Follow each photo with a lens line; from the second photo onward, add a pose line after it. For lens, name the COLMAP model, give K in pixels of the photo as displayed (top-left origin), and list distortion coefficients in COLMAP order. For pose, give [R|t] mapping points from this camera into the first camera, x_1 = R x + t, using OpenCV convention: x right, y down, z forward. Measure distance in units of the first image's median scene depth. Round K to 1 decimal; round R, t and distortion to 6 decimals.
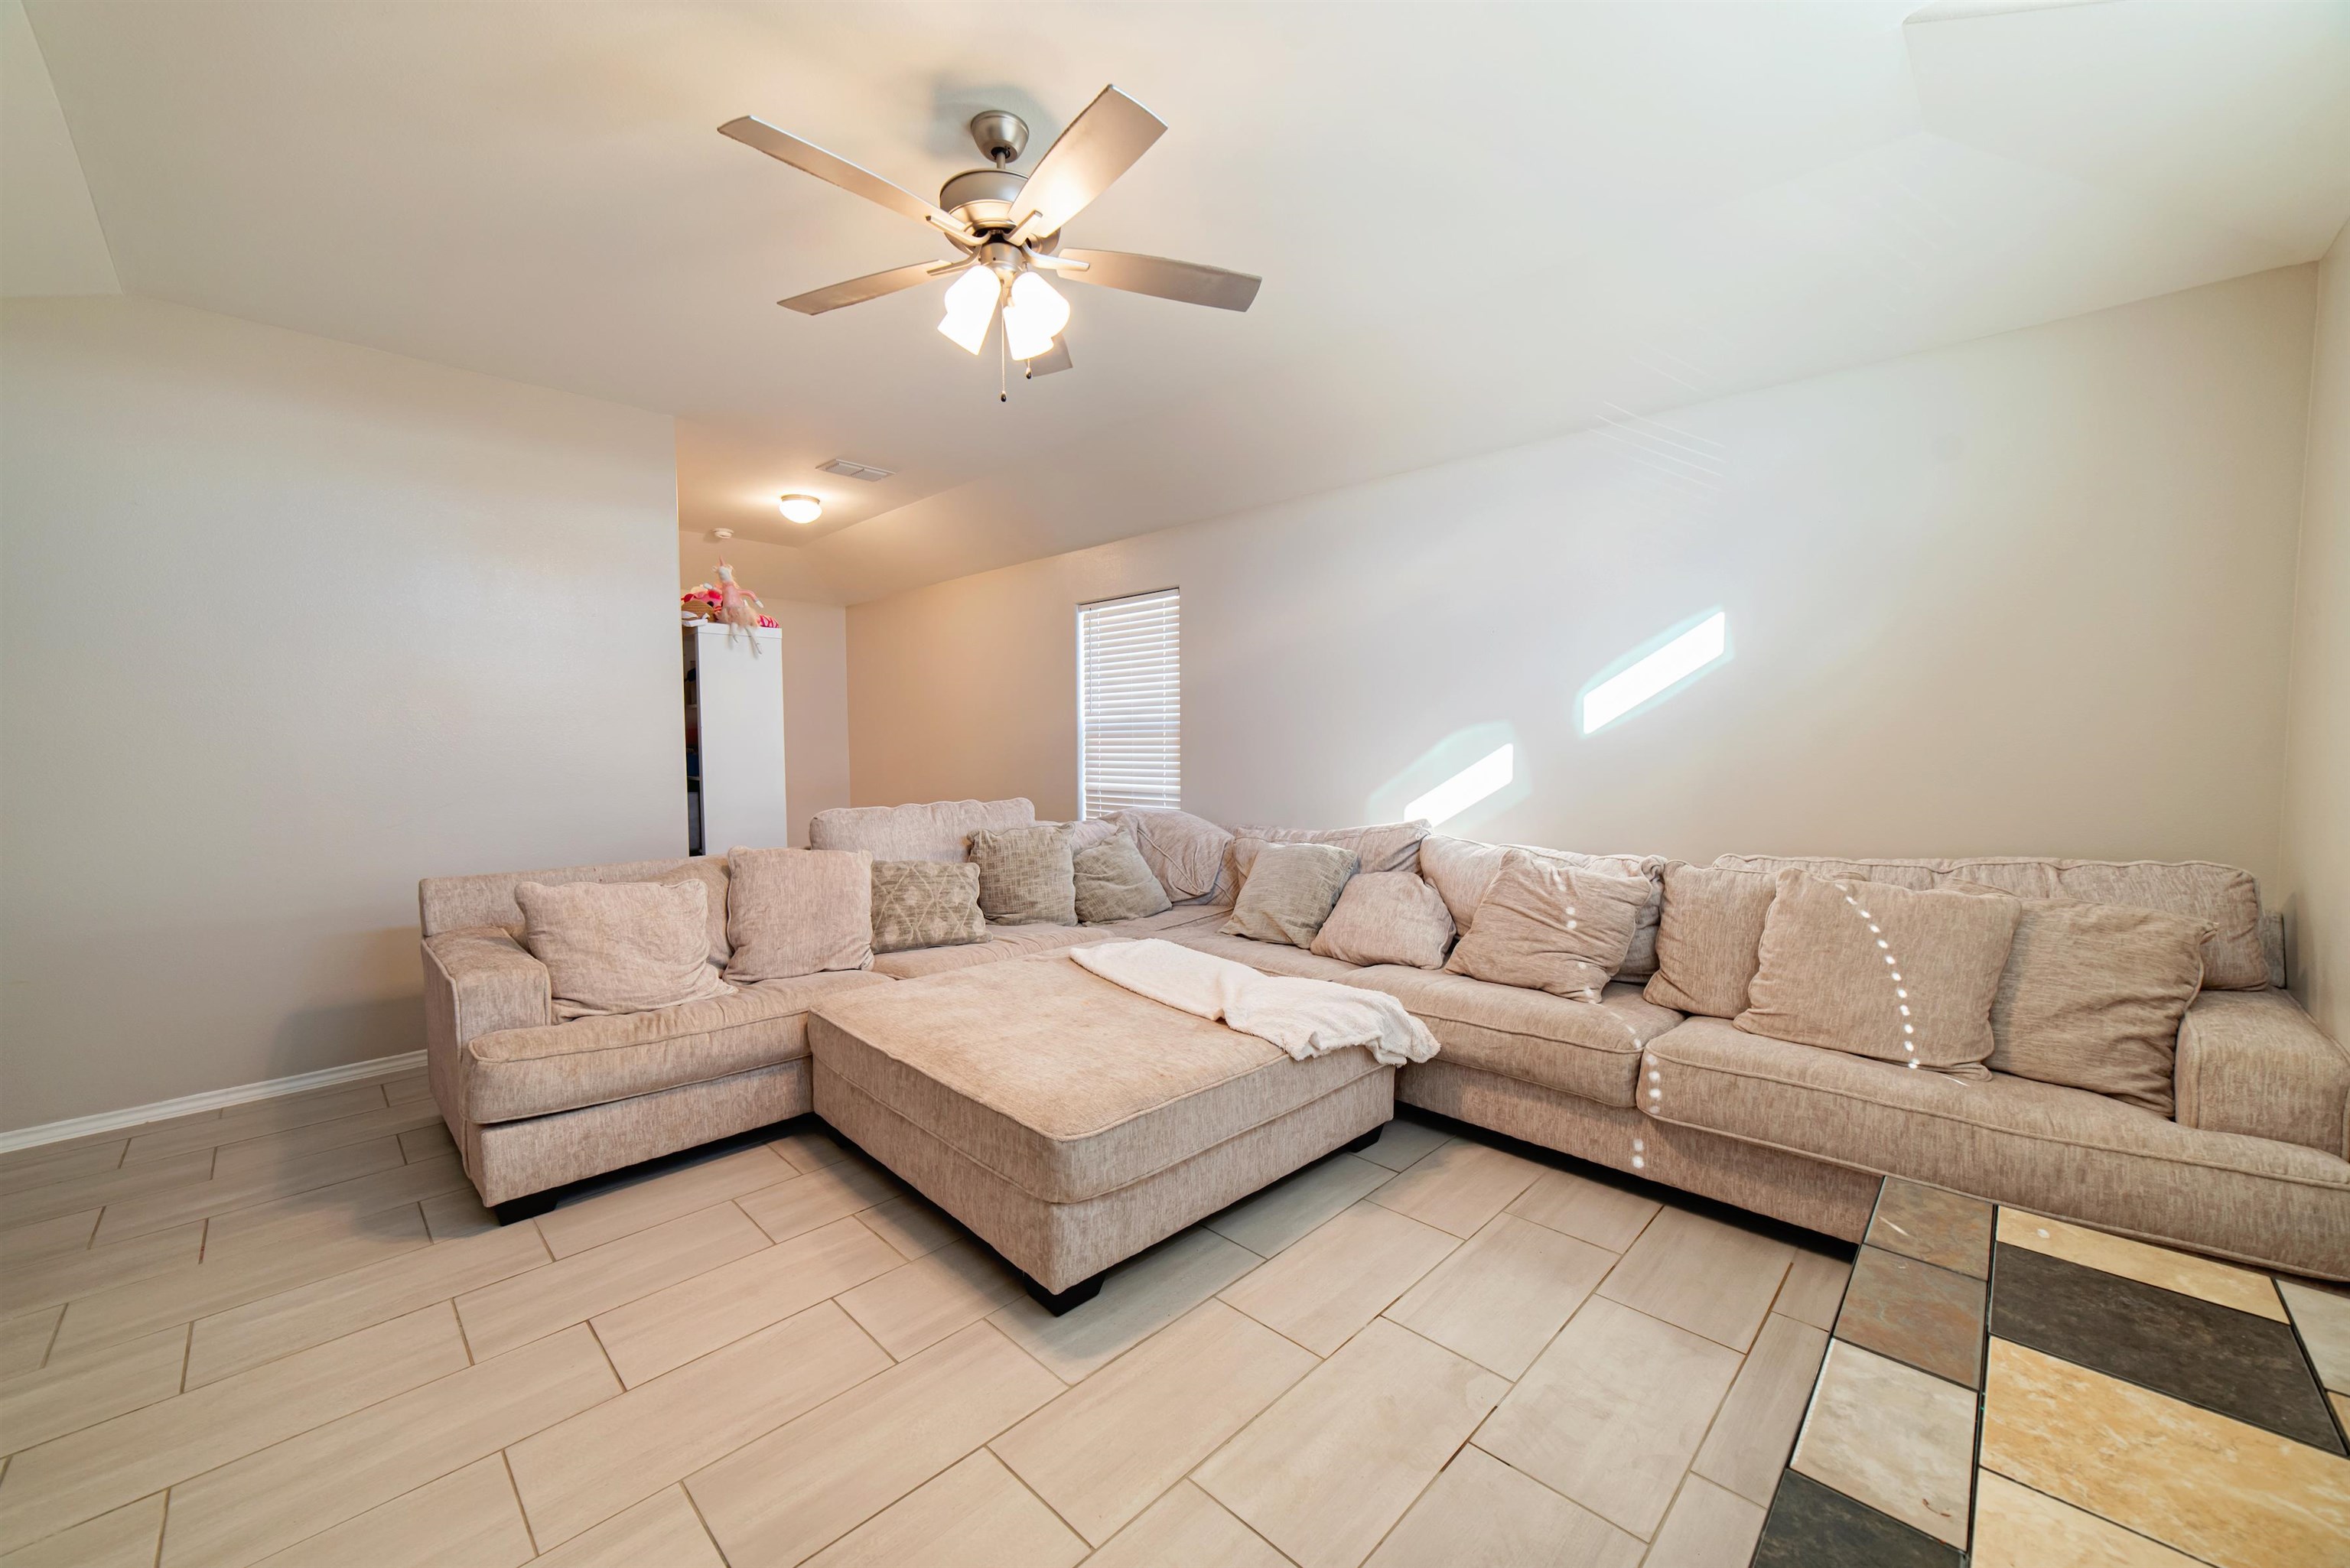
lens RADIAL K [[894.5, 0, 1169.0], [0, 894.5, 784.8], [0, 0, 1]] dist [-0.010503, 0.002431]
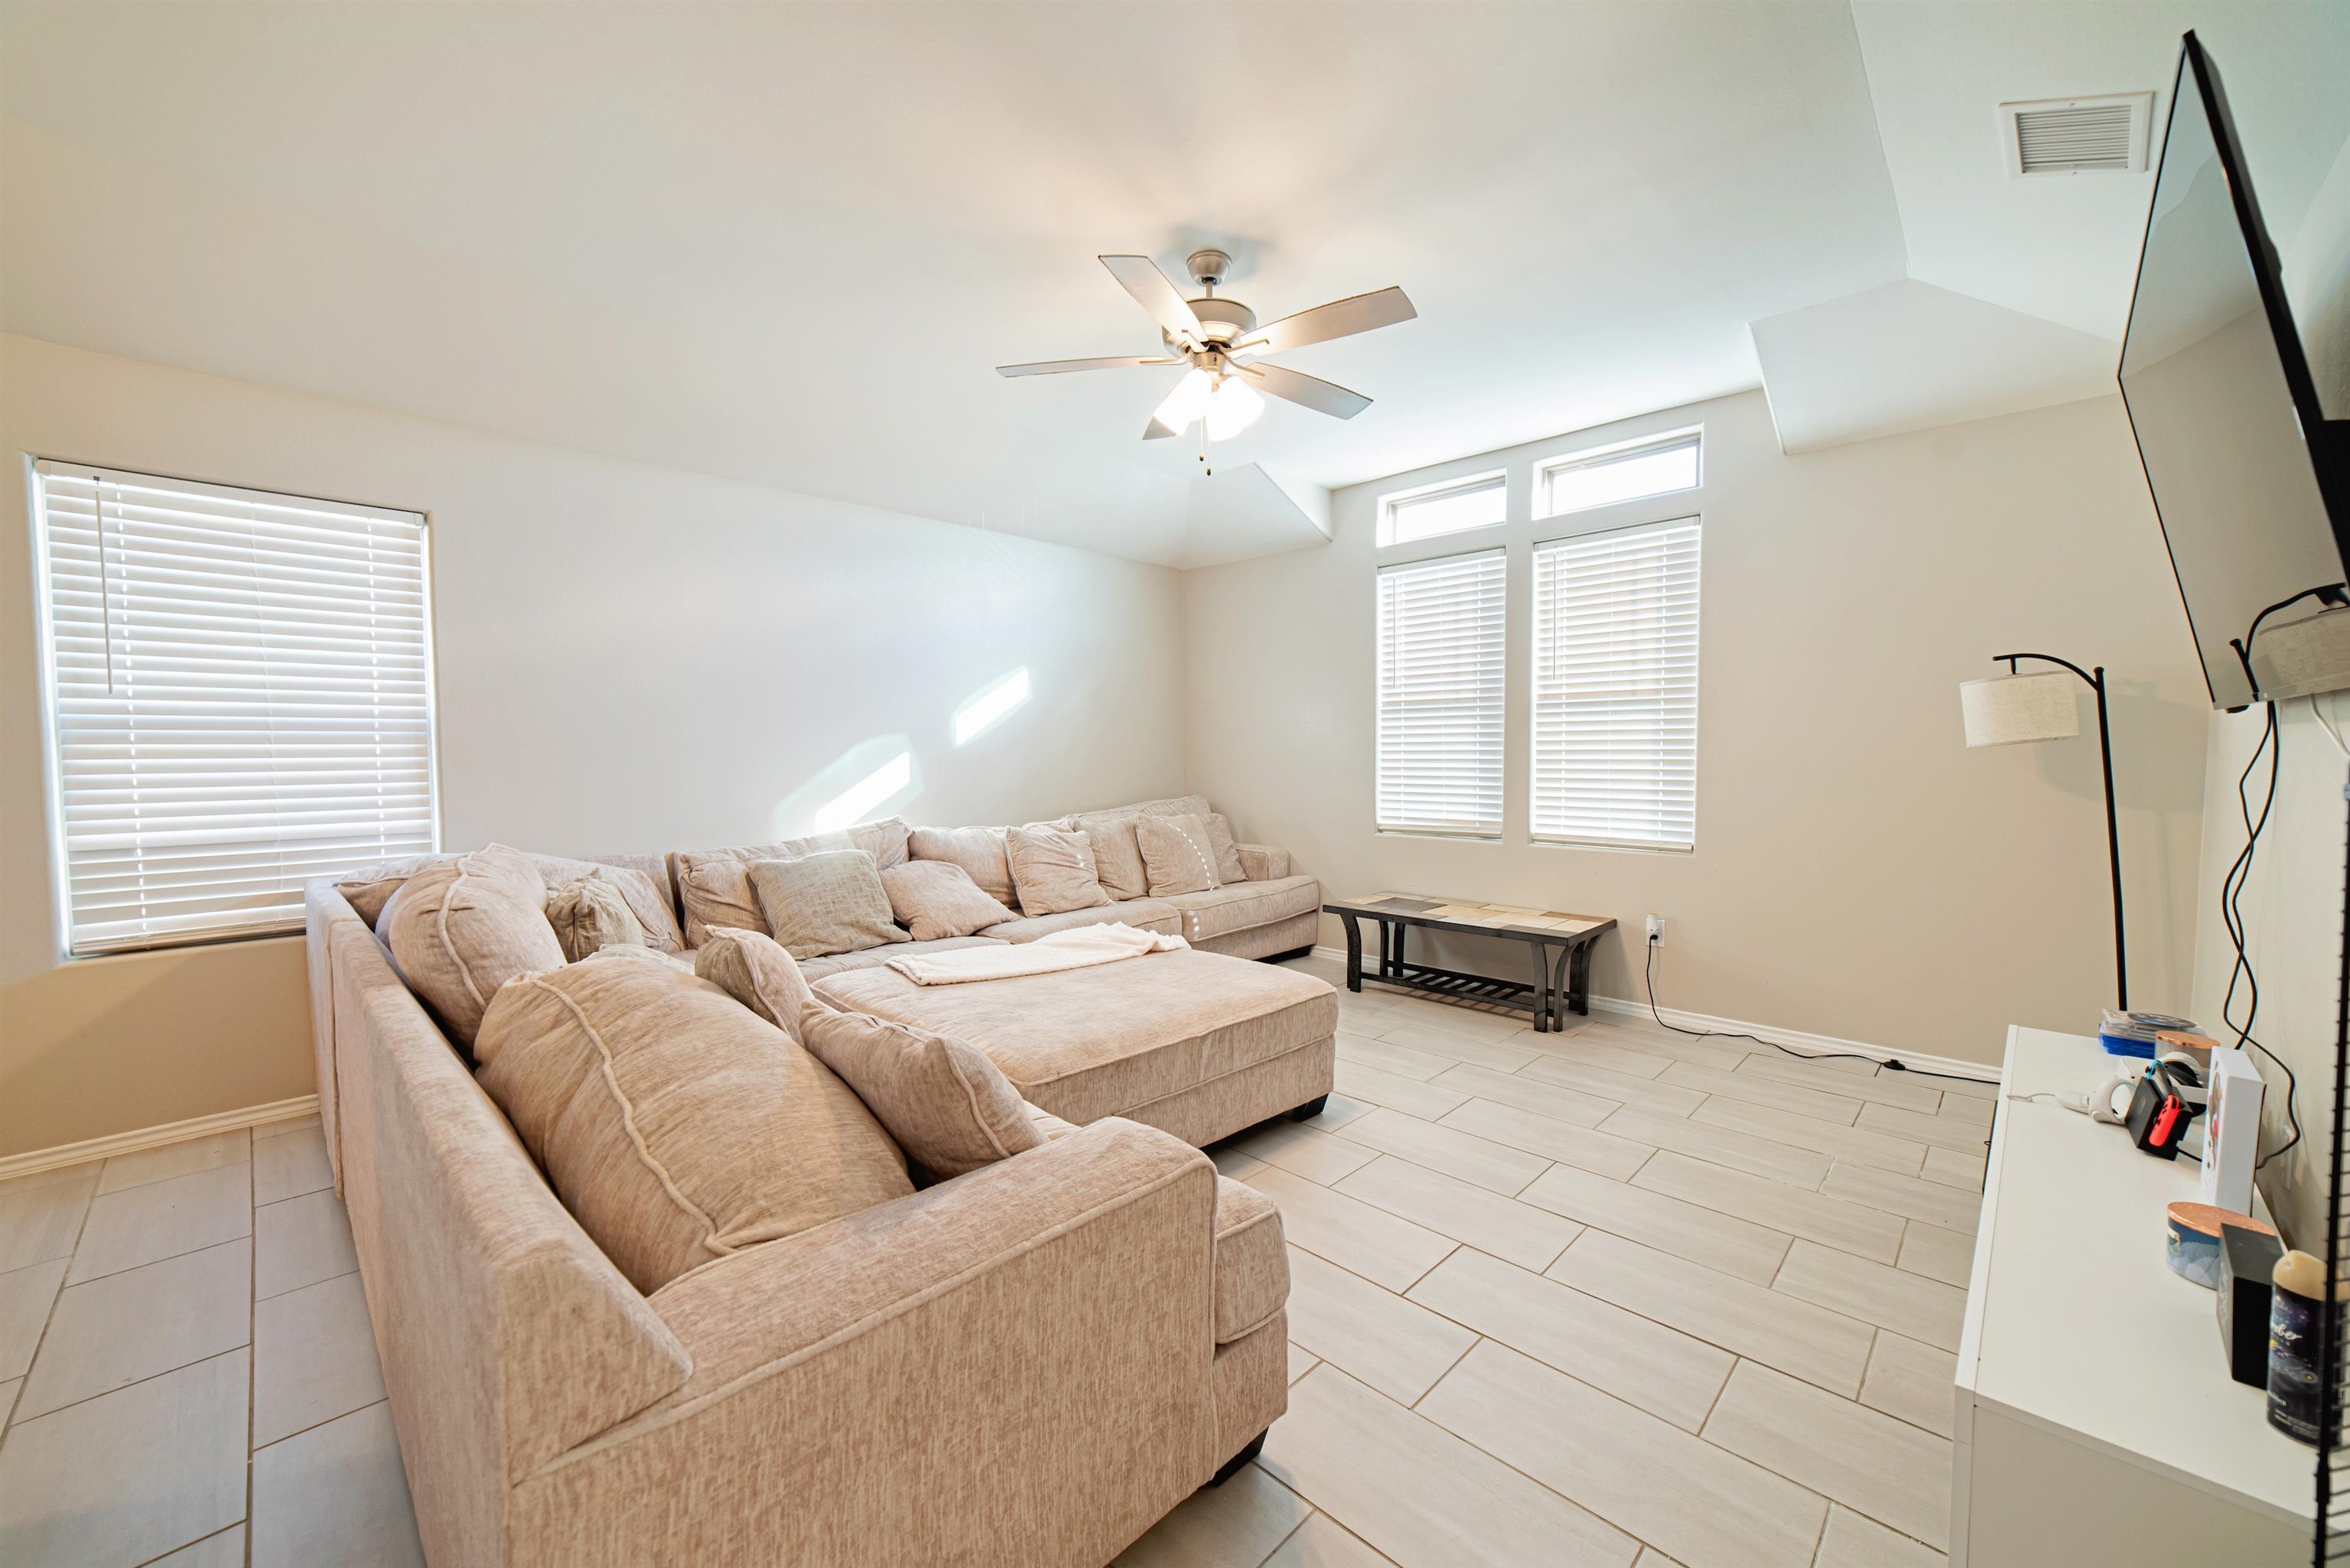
lens RADIAL K [[894.5, 0, 1169.1], [0, 894.5, 789.5], [0, 0, 1]] dist [-0.010503, 0.002431]
pose [[0.003661, -0.038914, 0.999236, -0.939265], [0.053342, 0.997828, 0.038663, -0.024654], [-0.998570, 0.053159, 0.005729, 0.690454]]
